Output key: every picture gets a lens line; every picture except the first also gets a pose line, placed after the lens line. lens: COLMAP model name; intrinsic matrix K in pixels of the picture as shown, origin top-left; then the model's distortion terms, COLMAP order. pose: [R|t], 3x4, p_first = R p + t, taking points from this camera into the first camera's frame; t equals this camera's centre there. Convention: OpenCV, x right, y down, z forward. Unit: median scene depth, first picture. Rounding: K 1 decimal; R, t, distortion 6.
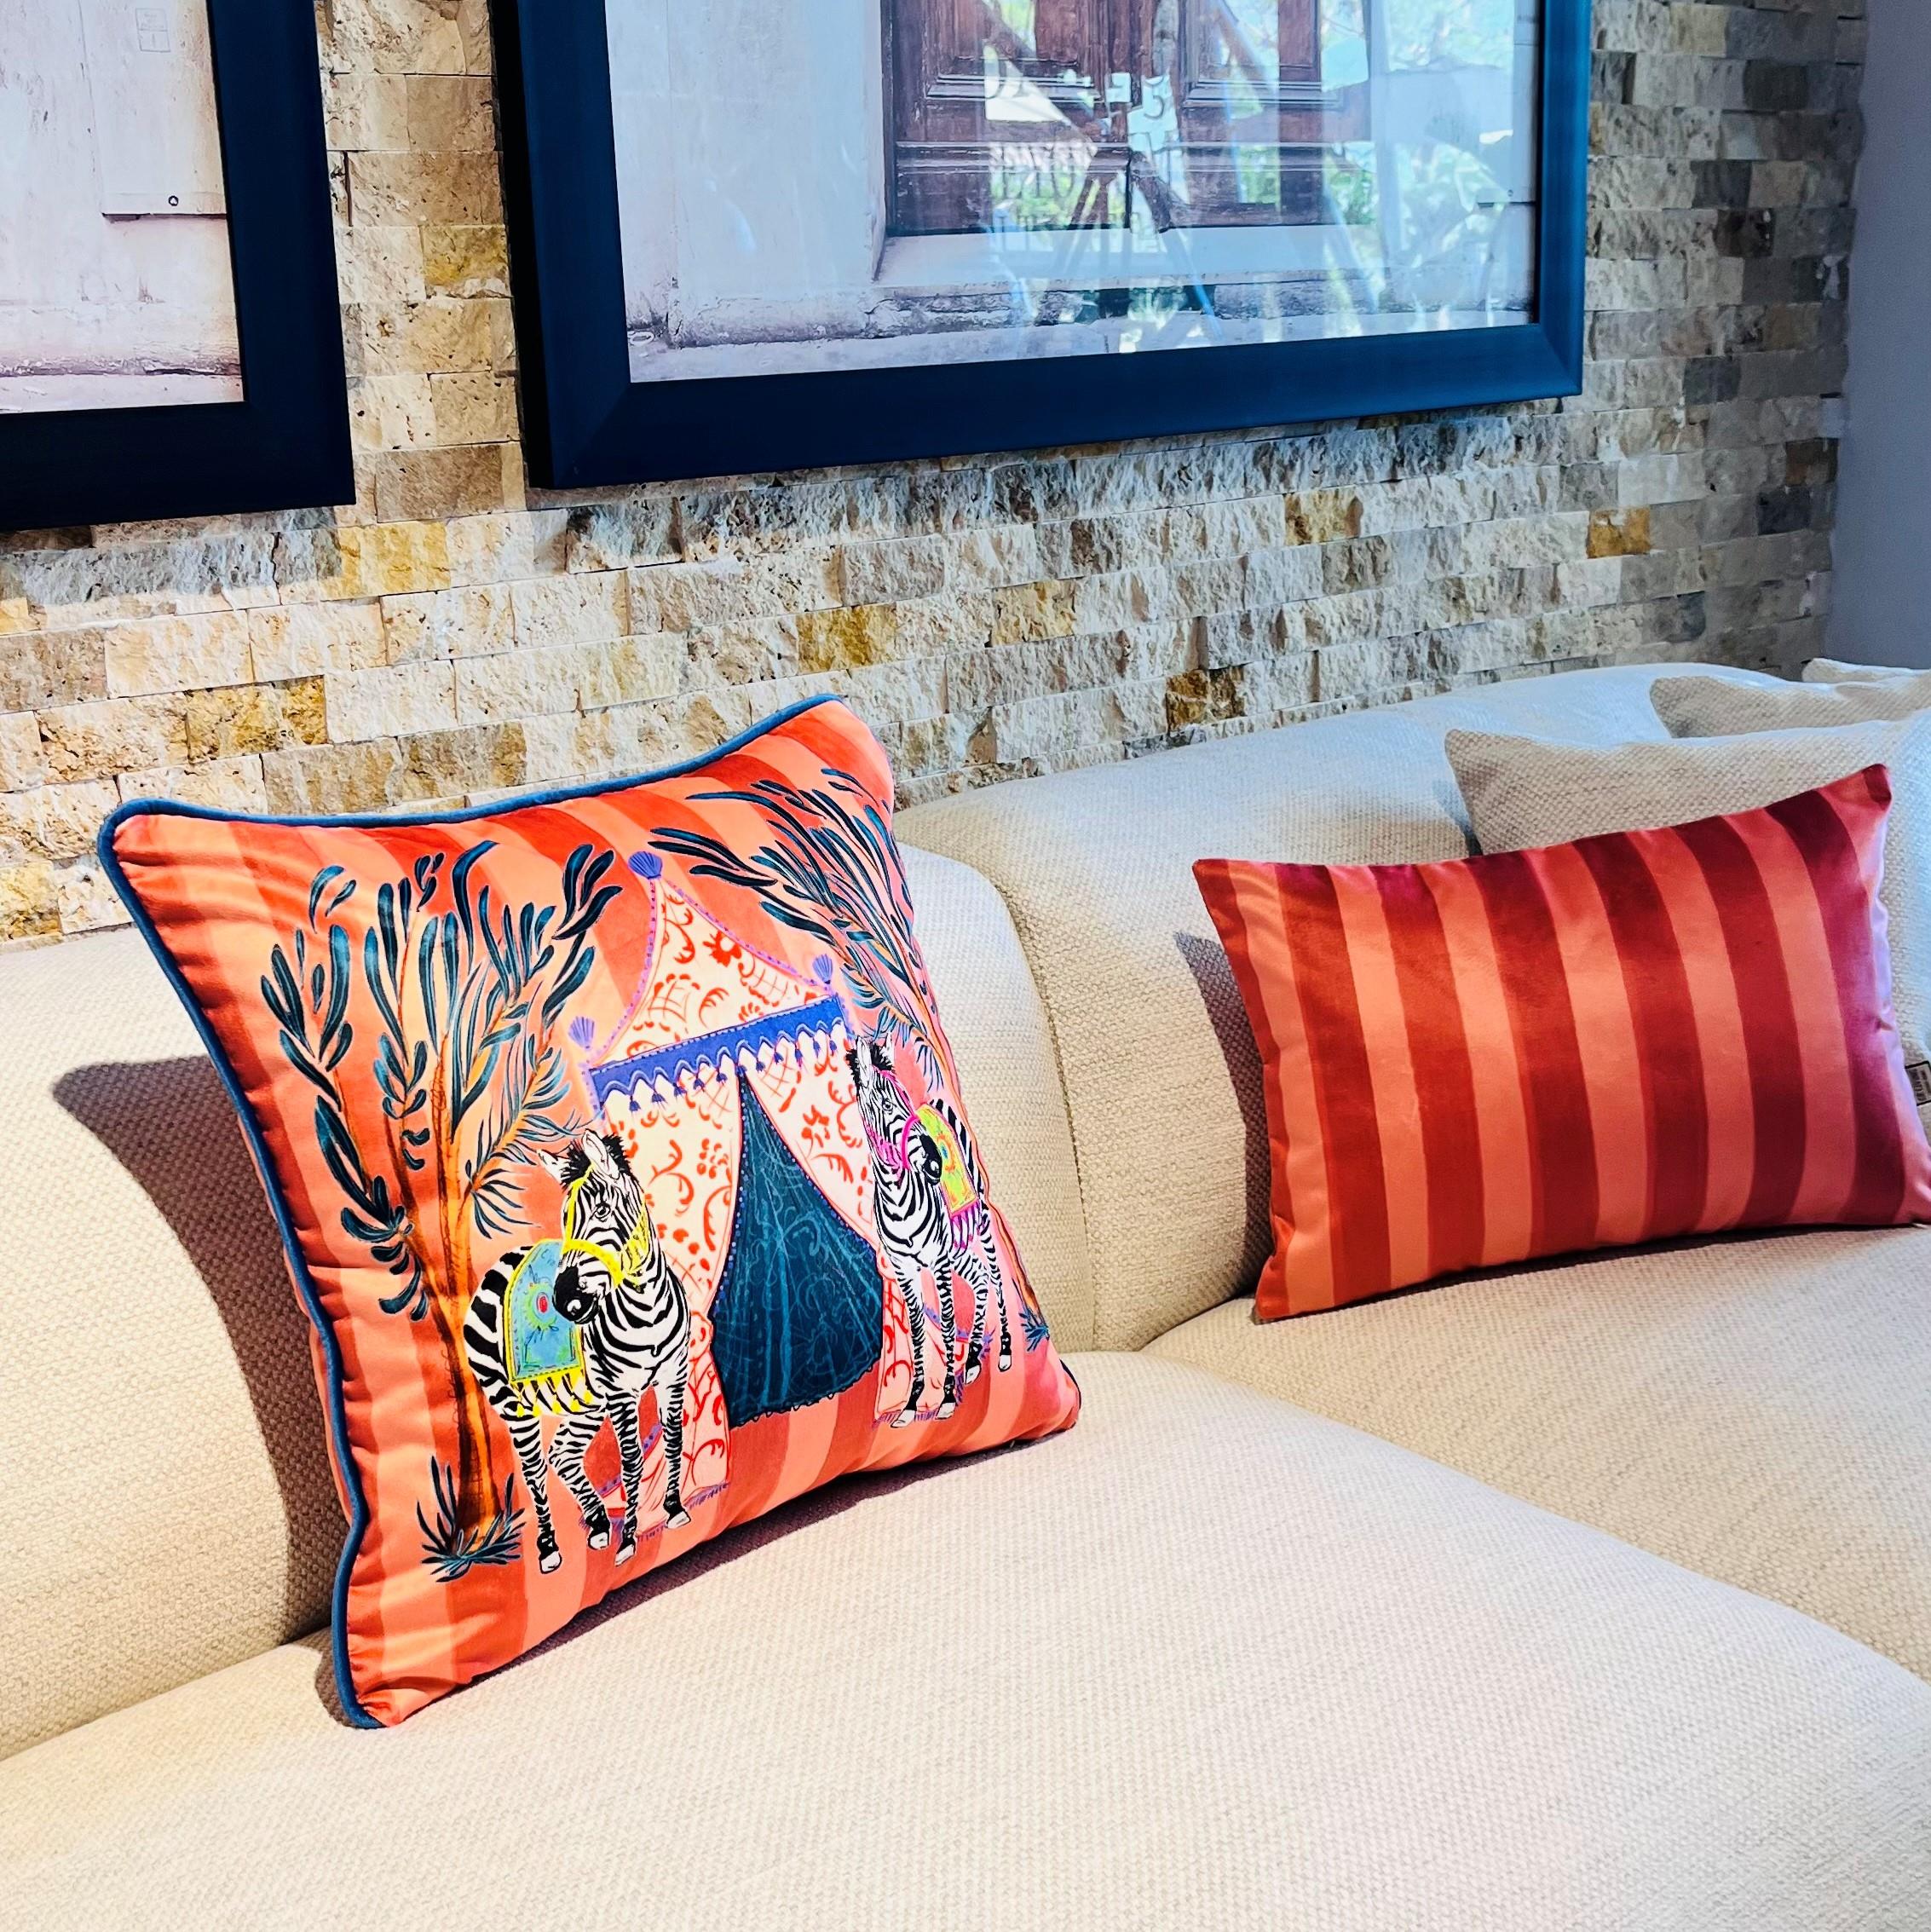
lens RADIAL K [[2542.7, 0, 965.5], [0, 2542.7, 966.0], [0, 0, 1]] dist [0.203696, -0.726569]
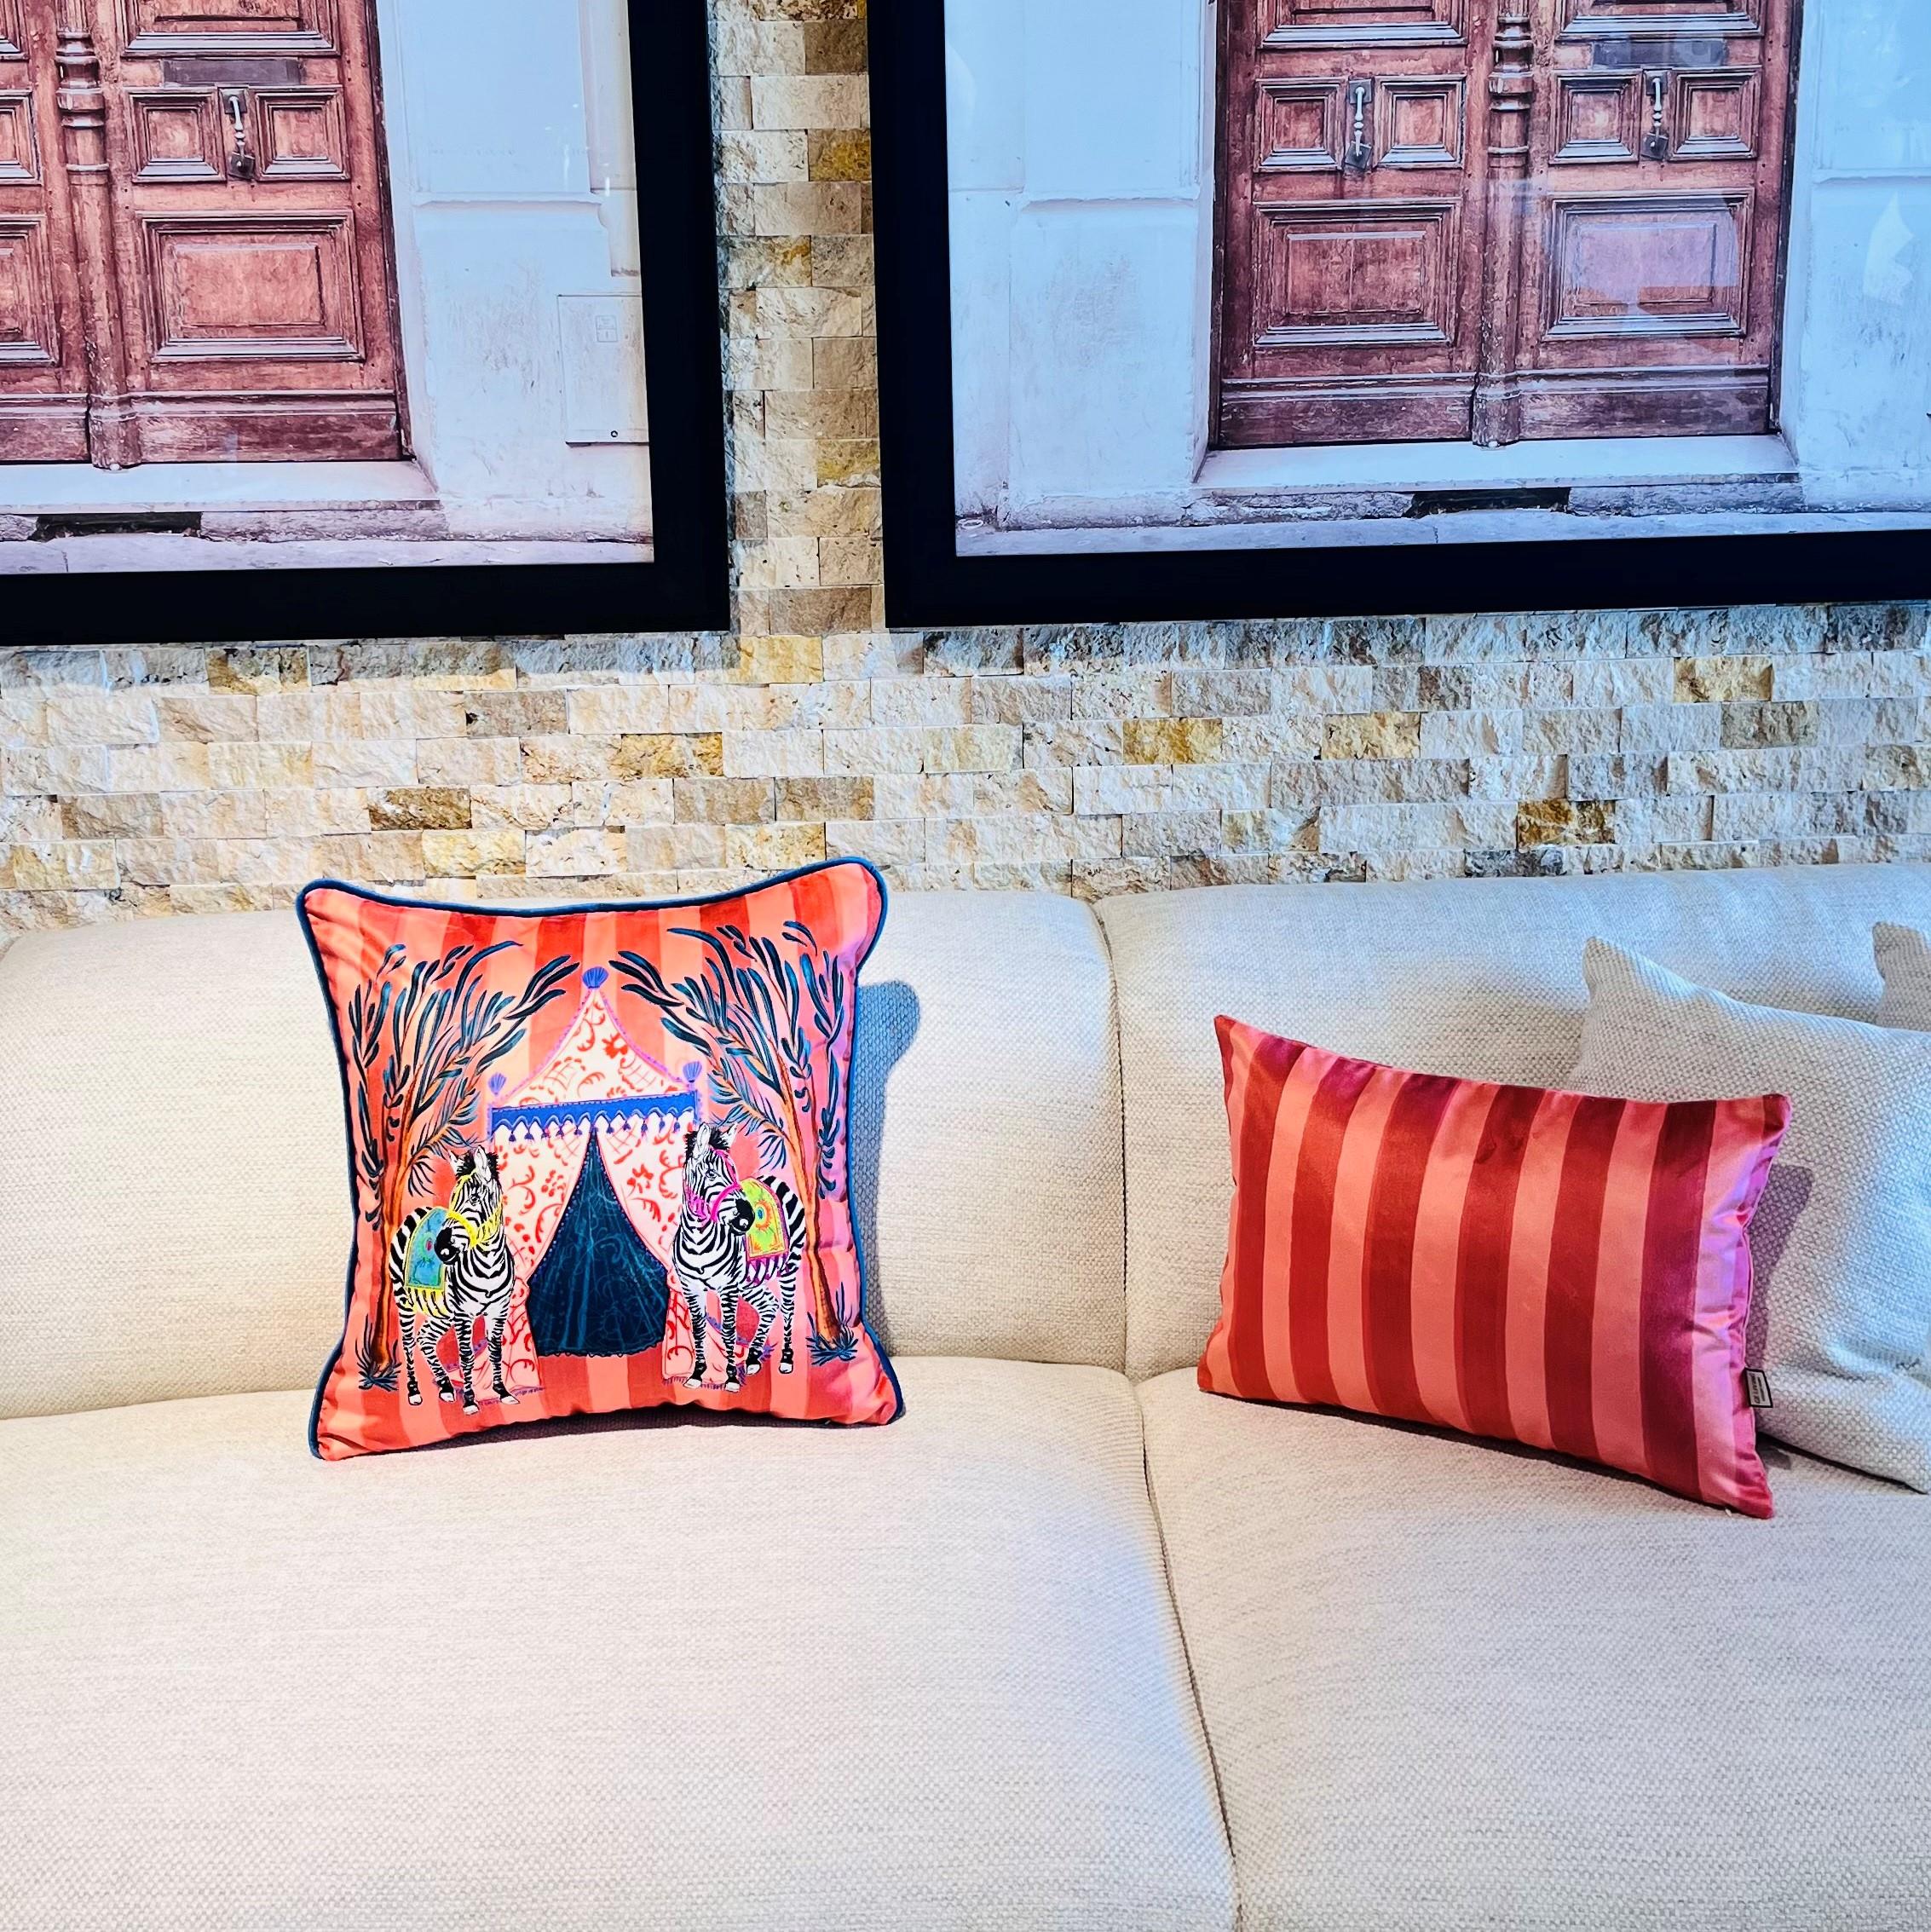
lens RADIAL K [[2511.3, 0, 955.2], [0, 2511.3, 696.4], [0, 0, 1]] dist [0.131878, -0.426637]
pose [[0.803414, 0.191561, -0.563764, 0.905304], [-0.169193, 0.981251, 0.092304, -0.397815], [0.570876, 0.021227, 0.820762, -0.122437]]
